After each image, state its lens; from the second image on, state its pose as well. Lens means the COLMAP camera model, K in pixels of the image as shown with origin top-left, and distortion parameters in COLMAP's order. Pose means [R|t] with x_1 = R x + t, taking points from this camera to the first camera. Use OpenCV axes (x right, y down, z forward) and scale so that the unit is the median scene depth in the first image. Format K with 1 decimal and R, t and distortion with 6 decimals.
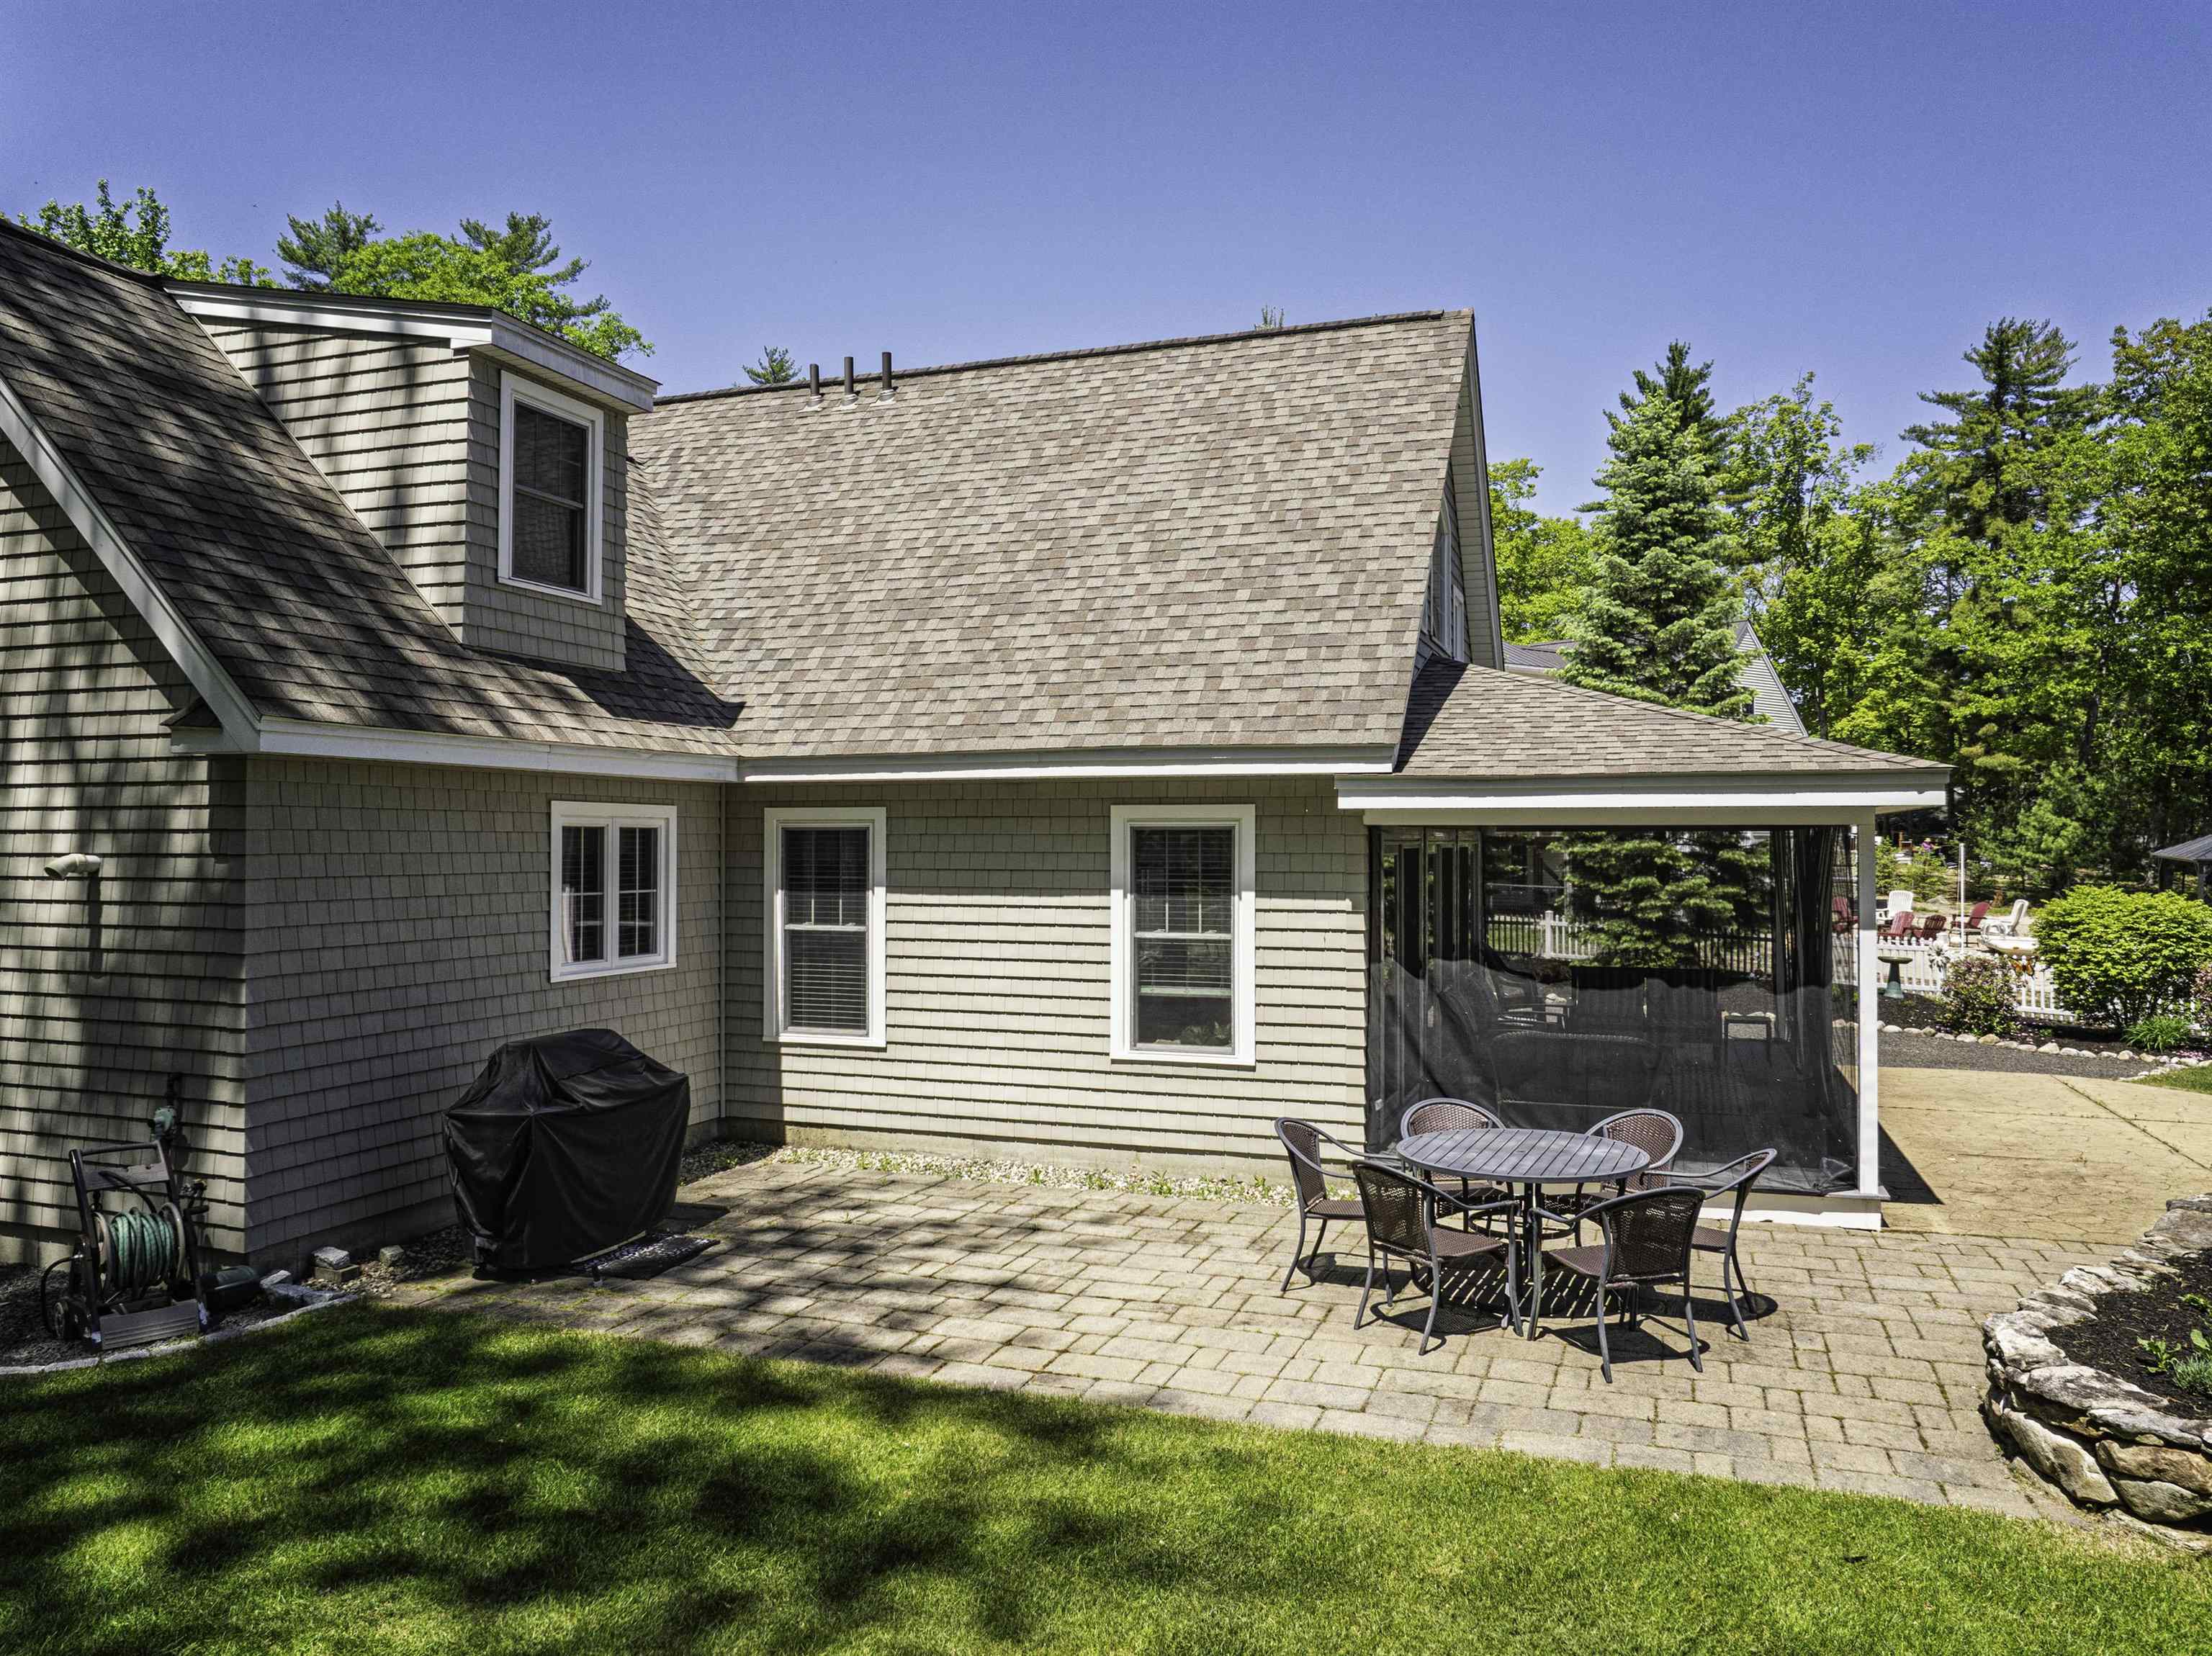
lens RADIAL K [[1591.8, 0, 1121.2], [0, 1591.8, 821.5], [0, 0, 1]] dist [-0.022487, -0.003771]
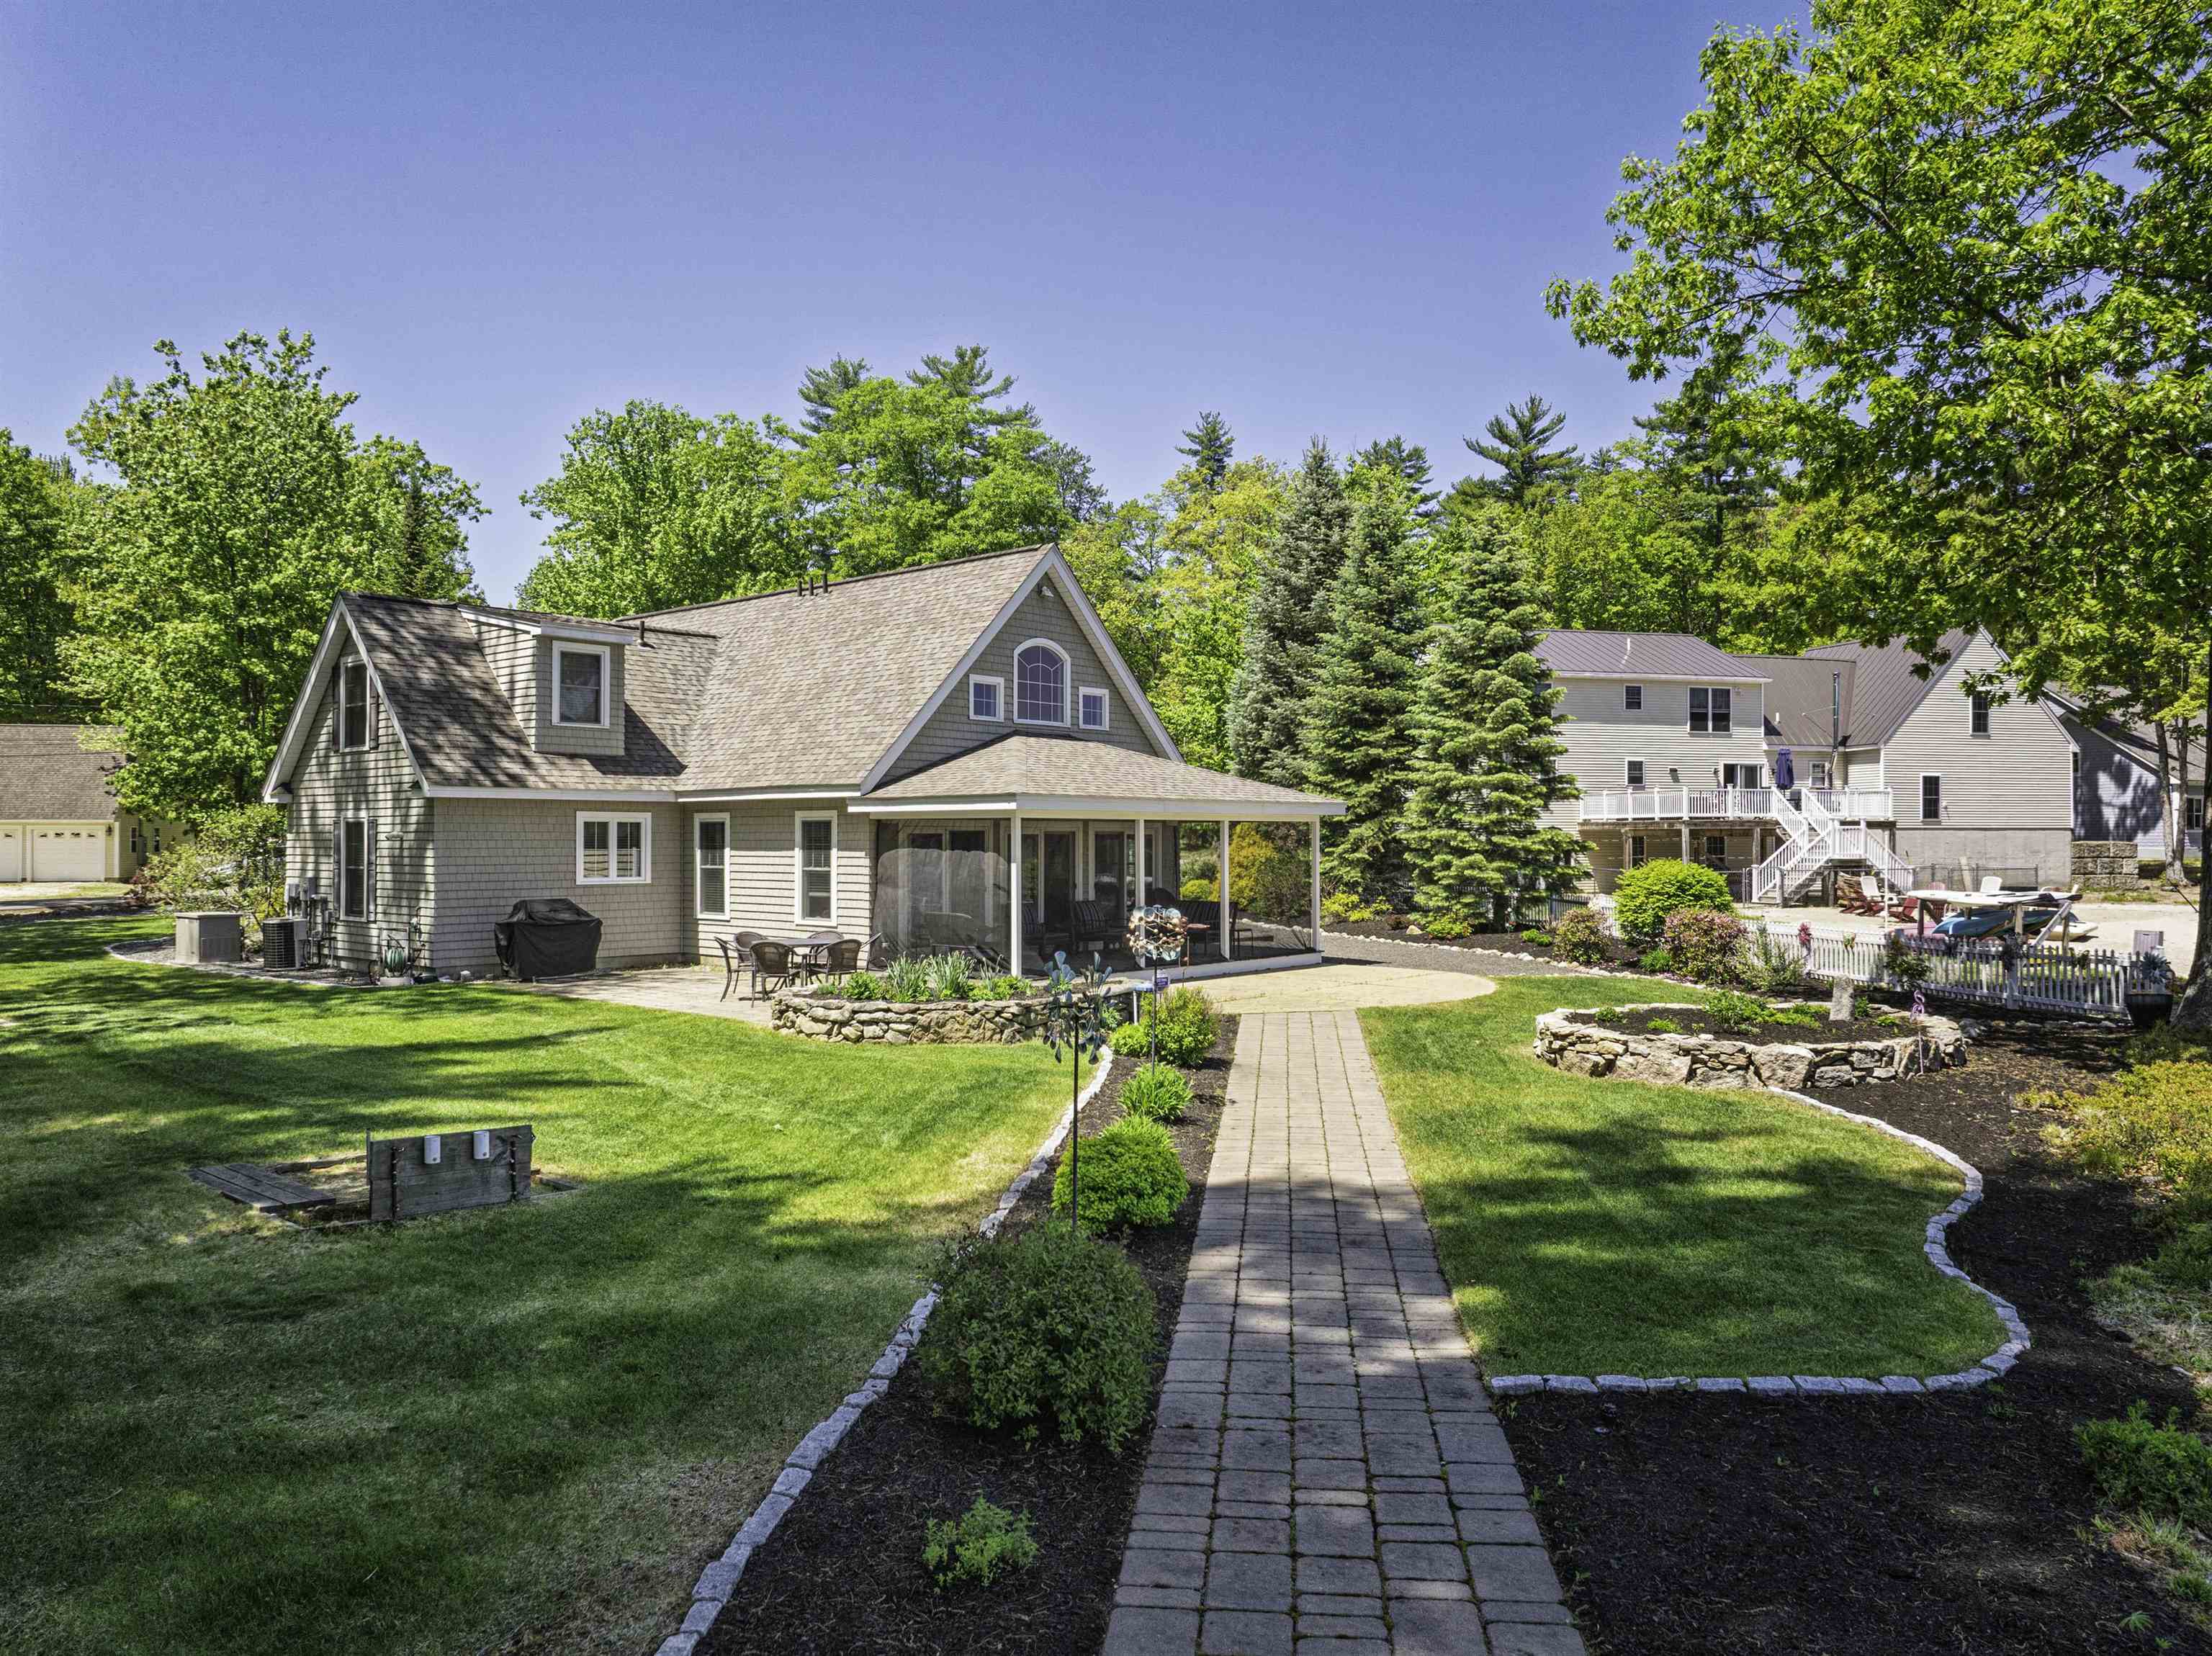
lens RADIAL K [[1591.8, 0, 1092.0], [0, 1591.8, 834.8], [0, 0, 1]] dist [-0.022487, -0.003771]
pose [[0.923941, -0.002409, -0.382529, 1.181005], [0.005923, 0.999950, 0.008010, 0.007812], [0.382490, -0.009666, 0.923909, -0.870656]]
